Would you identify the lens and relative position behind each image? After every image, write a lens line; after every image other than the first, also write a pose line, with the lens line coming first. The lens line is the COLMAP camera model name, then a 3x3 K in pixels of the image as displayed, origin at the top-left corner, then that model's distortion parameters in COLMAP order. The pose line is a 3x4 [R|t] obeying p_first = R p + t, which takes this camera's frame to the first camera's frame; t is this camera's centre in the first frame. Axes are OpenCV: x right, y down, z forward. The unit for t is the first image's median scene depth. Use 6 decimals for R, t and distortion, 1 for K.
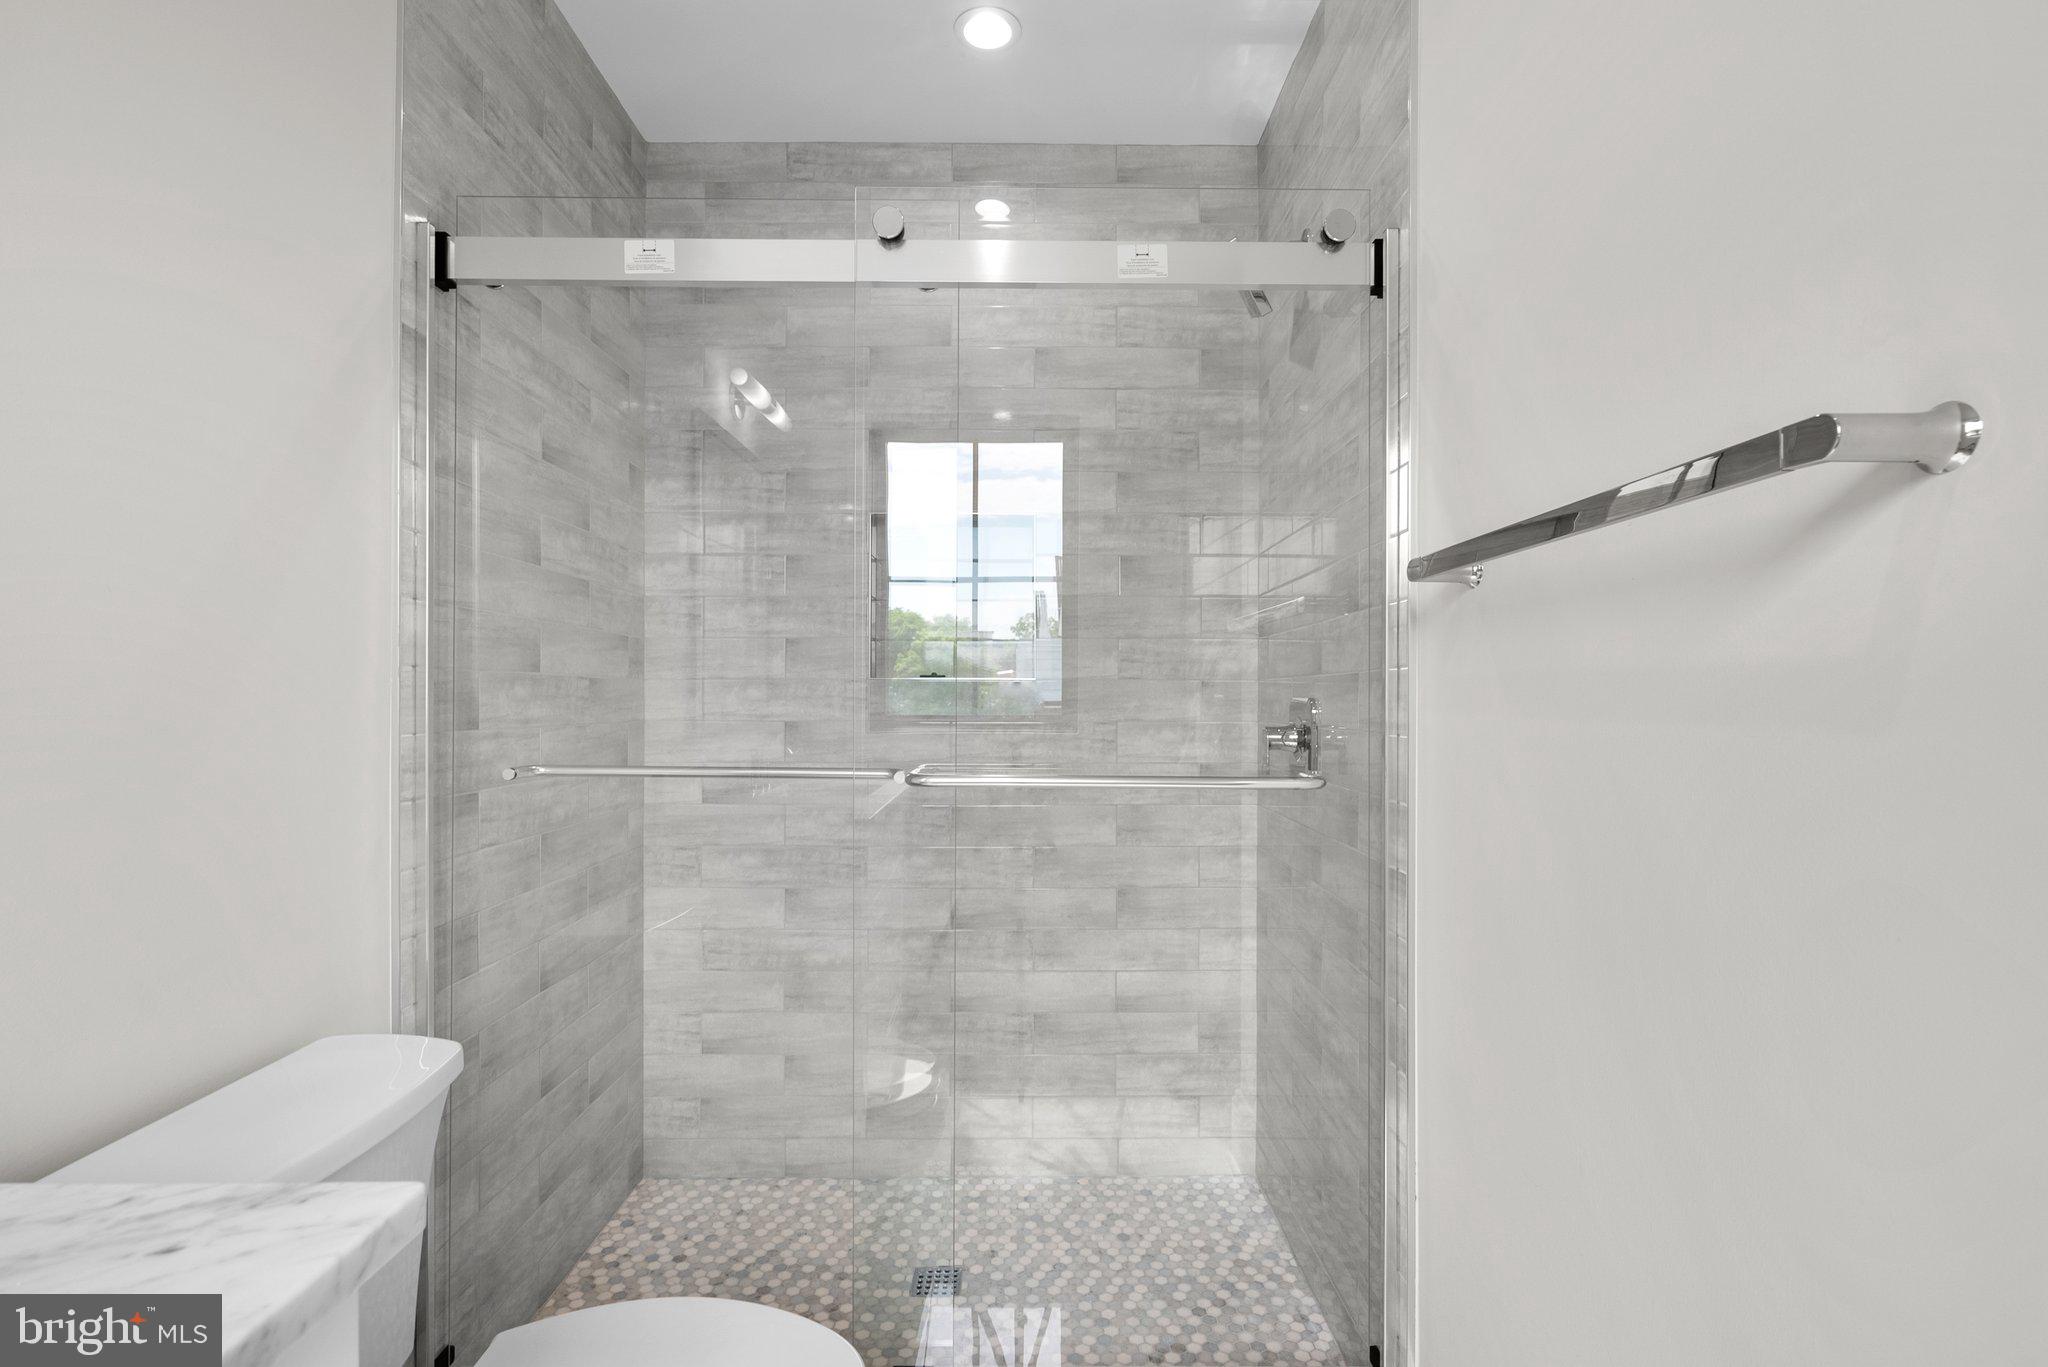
lens RADIAL K [[931.4, 0, 1021.0], [0, 931.4, 693.6], [0, 0, 1]] dist [-0.001620, -0.000340]
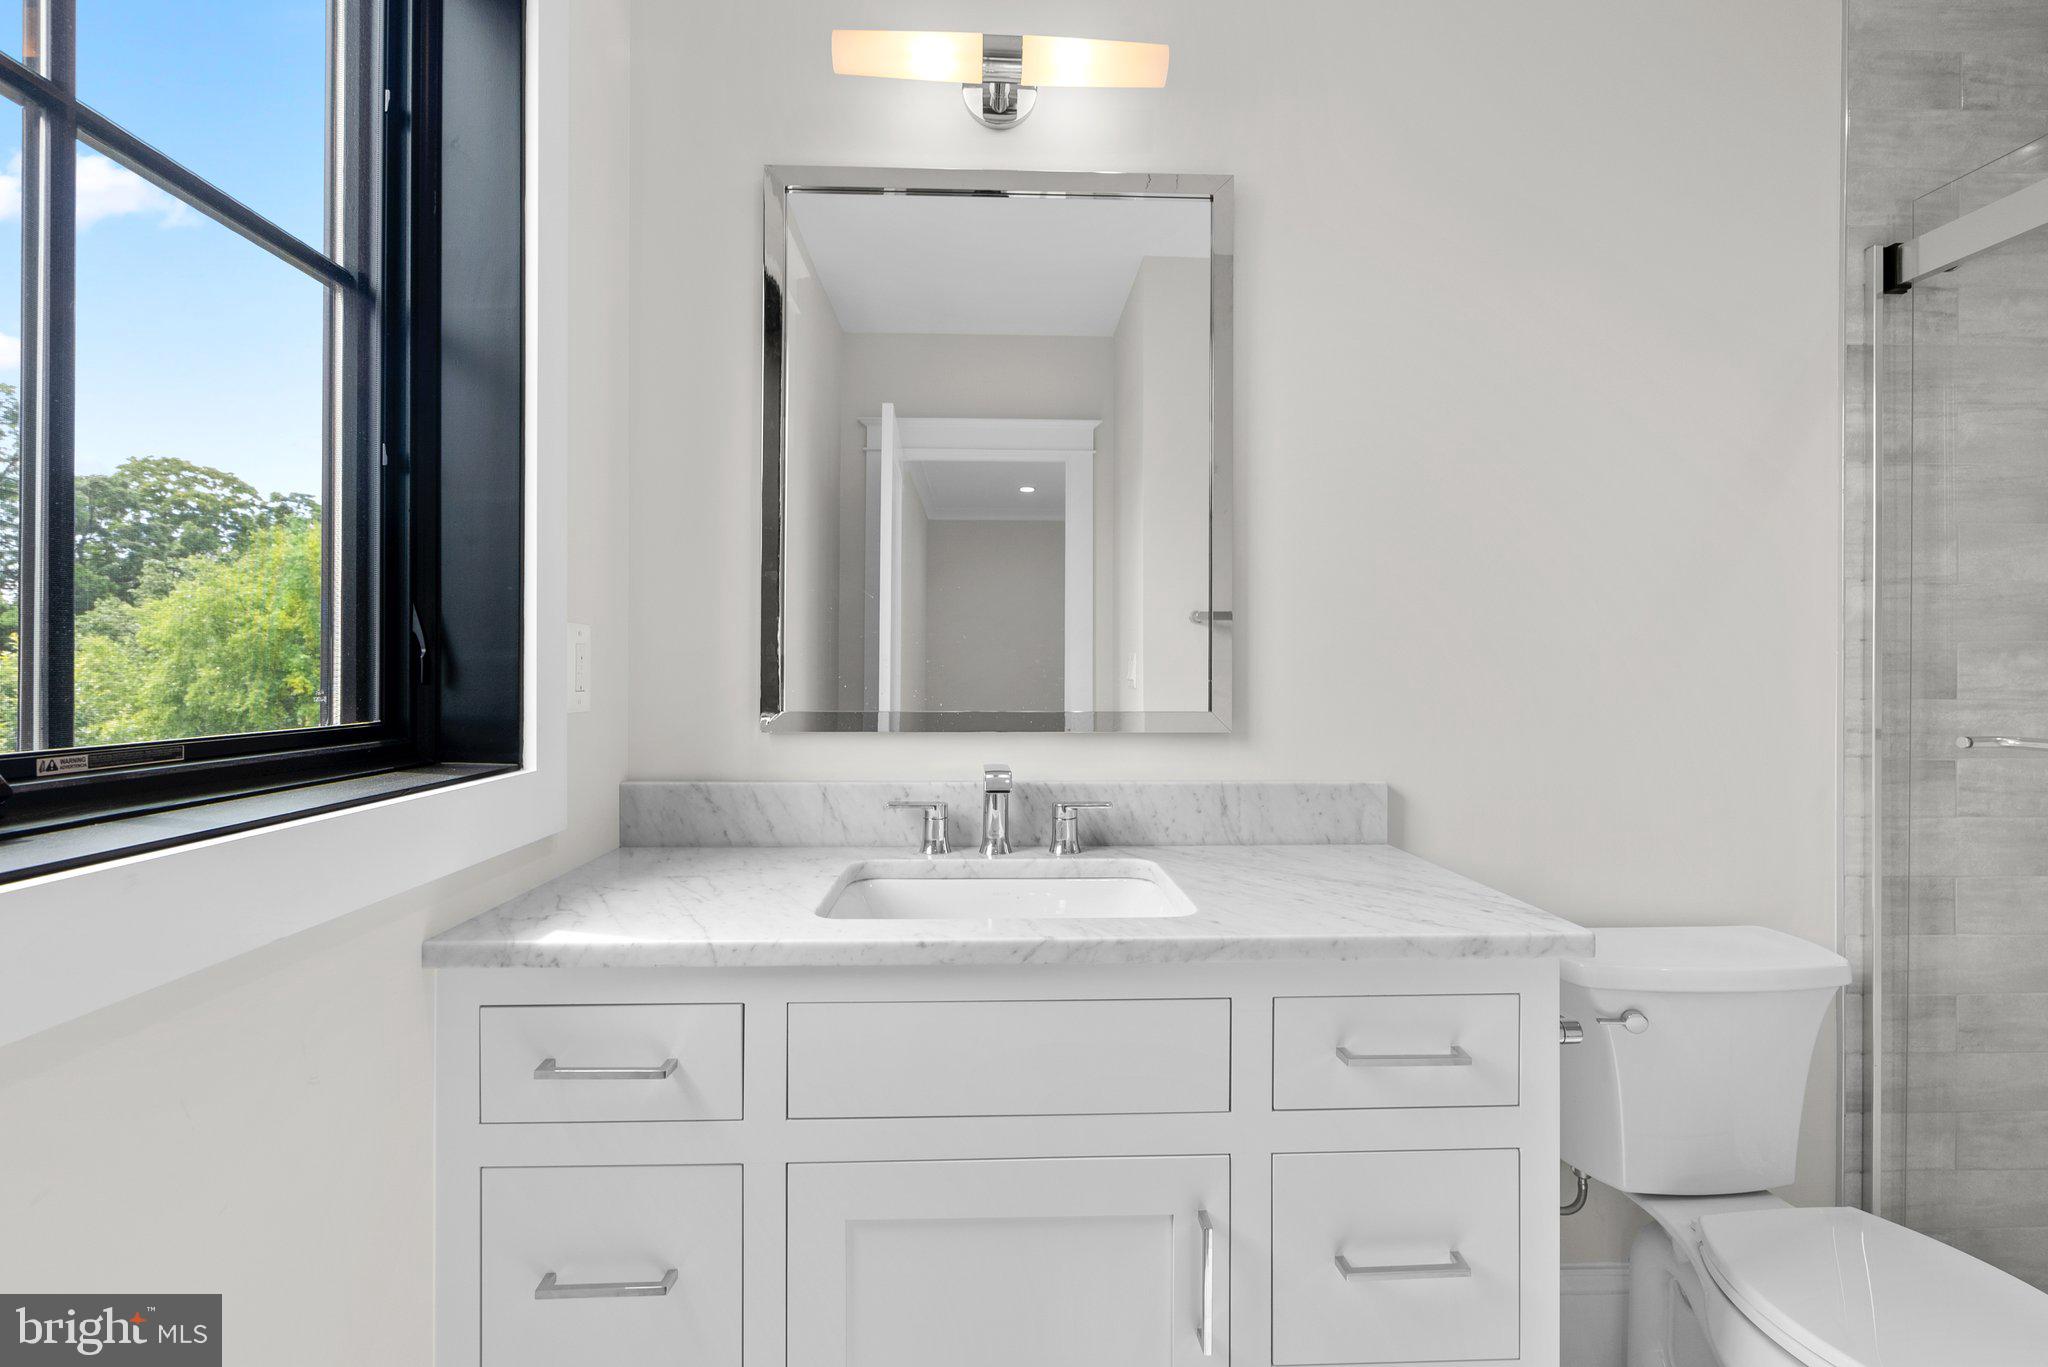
lens RADIAL K [[962.5, 0, 1024.0], [0, 962.5, 683.5], [0, 0, 1]] dist [-0.000502, 0.000091]
pose [[0.043287, 0.016525, -0.998926, 0.469265], [0.000800, 0.999862, 0.016575, 0.003715], [0.999062, -0.001516, 0.043268, -0.076059]]
